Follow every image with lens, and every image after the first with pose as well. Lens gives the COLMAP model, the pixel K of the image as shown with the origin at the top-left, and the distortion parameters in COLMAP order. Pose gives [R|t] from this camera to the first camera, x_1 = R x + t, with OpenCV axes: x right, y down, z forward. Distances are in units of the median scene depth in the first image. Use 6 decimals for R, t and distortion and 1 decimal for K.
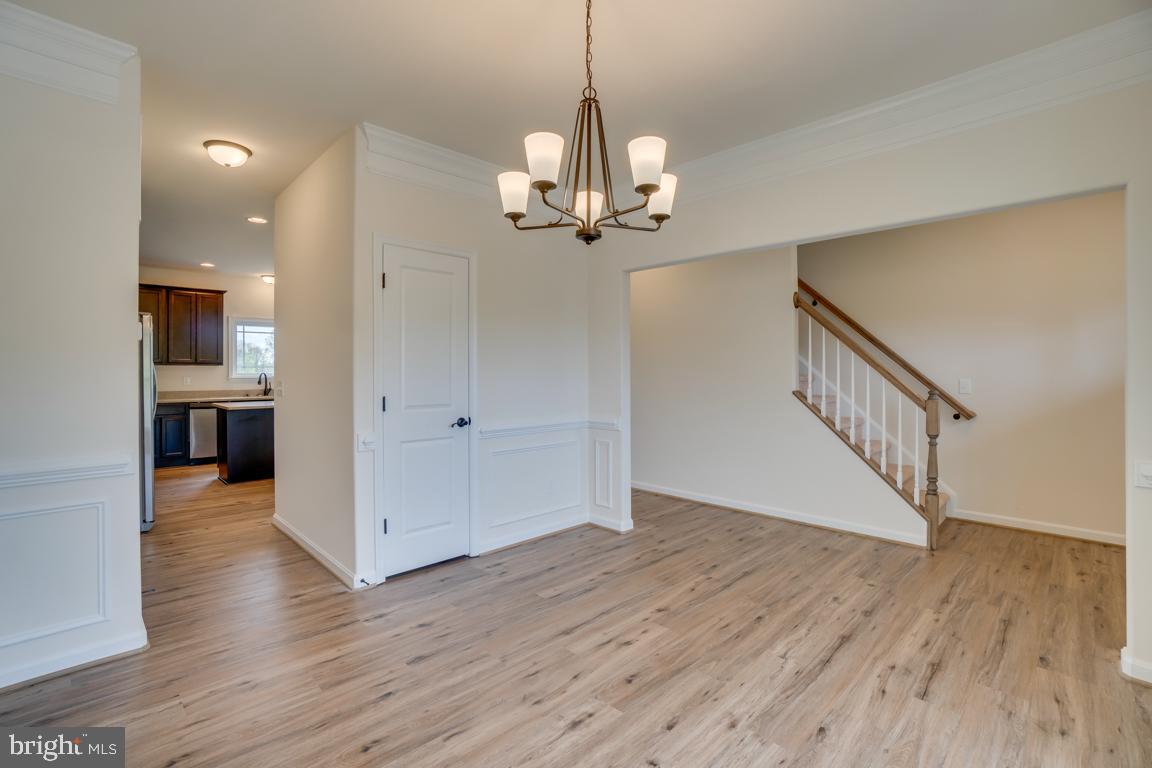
lens RADIAL K [[511.4, 0, 561.8], [0, 511.4, 368.4], [0, 0, 1]] dist [-0.063522, 0.022110]
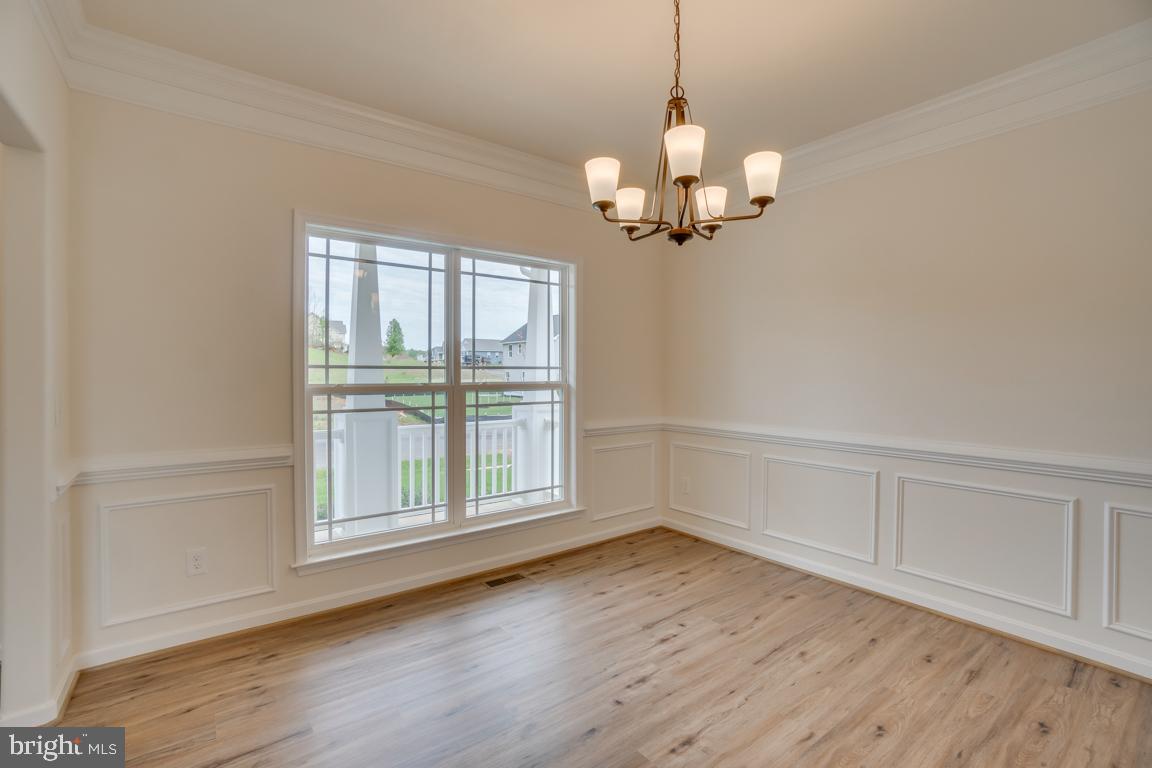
lens RADIAL K [[515.1, 0, 571.2], [0, 515.1, 380.2], [0, 0, 1]] dist [-0.046069, 0.013462]
pose [[-0.994309, -0.005448, 0.106399, 0.113246], [-0.004845, 0.999971, 0.005927, 0.007858], [-0.106429, 0.005378, -0.994306, 1.478335]]
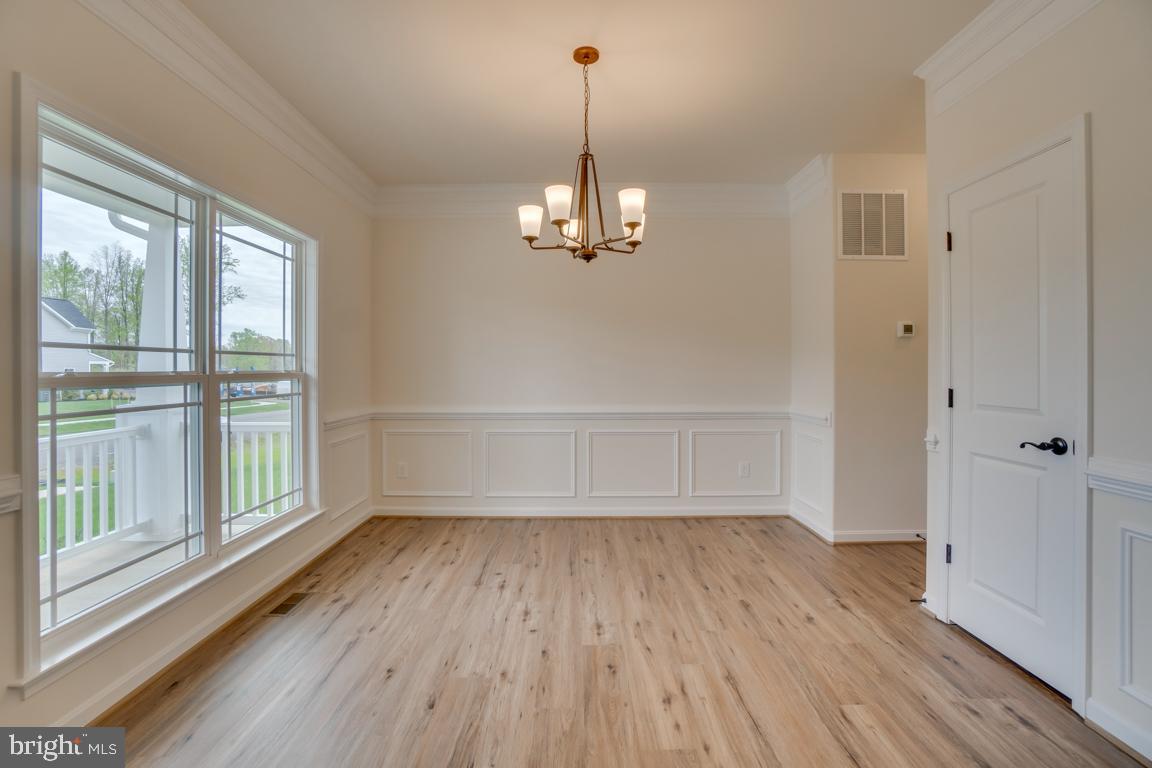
lens RADIAL K [[522.0, 0, 571.9], [0, 522.0, 370.9], [0, 0, 1]] dist [-0.060879, 0.024848]
pose [[-0.689675, 0.004217, -0.724107, 0.788765], [0.007750, 0.999969, -0.001558, 0.029906], [0.724078, -0.006686, -0.689686, 1.407330]]
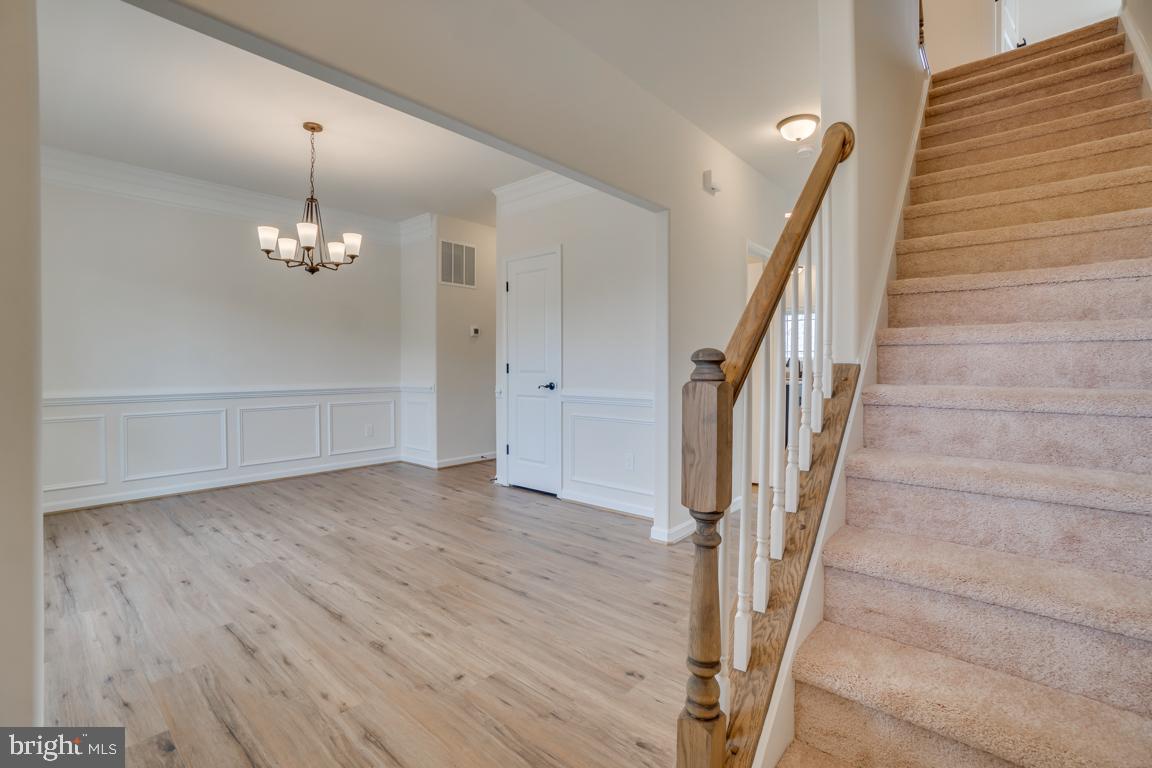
lens RADIAL K [[519.3, 0, 564.2], [0, 519.3, 371.3], [0, 0, 1]] dist [-0.050615, 0.025373]
pose [[0.076998, 0.012286, -0.996956, 1.514092], [0.009433, 0.999870, 0.013050, 0.075405], [0.996987, -0.010409, 0.076872, 1.320498]]
